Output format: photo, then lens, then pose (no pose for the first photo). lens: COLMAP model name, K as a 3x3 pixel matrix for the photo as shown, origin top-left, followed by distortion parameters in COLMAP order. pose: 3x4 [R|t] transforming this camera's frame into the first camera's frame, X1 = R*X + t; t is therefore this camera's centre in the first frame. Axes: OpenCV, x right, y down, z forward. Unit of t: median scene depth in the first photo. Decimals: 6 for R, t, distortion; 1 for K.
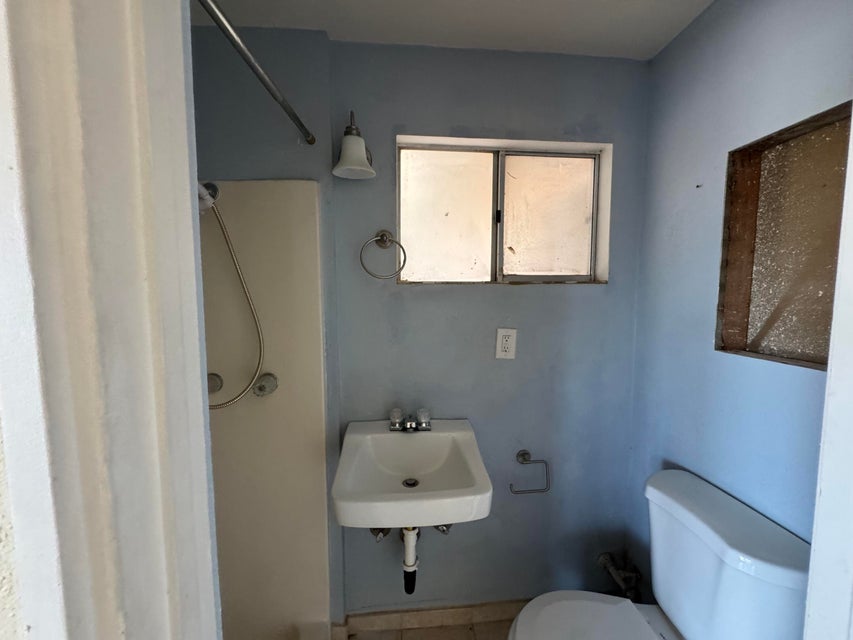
lens RADIAL K [[343.7, 0, 420.6], [0, 343.7, 318.2], [0, 0, 1]] dist [-0.014343, 0.001191]
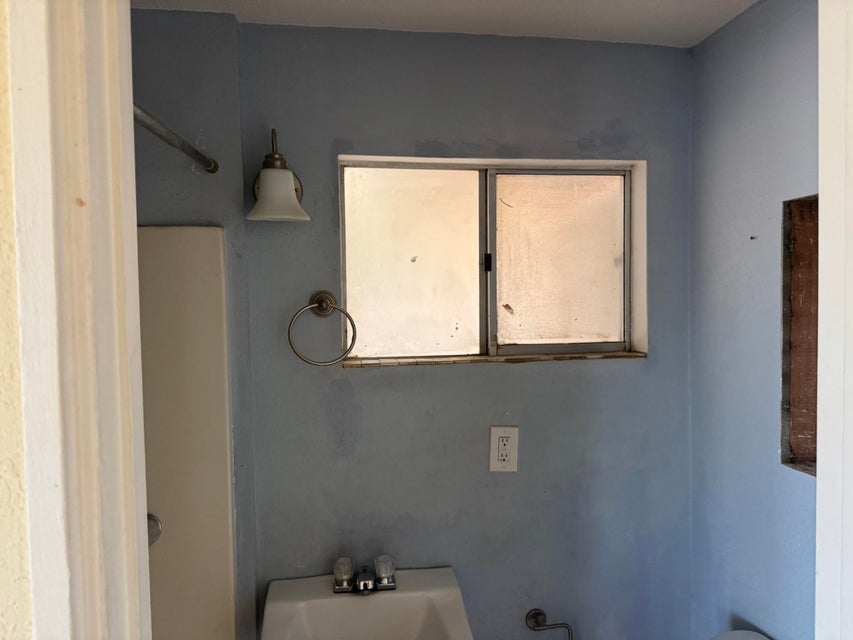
lens RADIAL K [[604.3, 0, 424.5], [0, 604.3, 318.7], [0, 0, 1]] dist [0.040045, -0.057943]
pose [[0.996540, -0.016695, 0.081415, -0.001920], [0.020787, 0.998549, -0.049682, -0.133563], [-0.080468, 0.051203, 0.995441, -0.203588]]
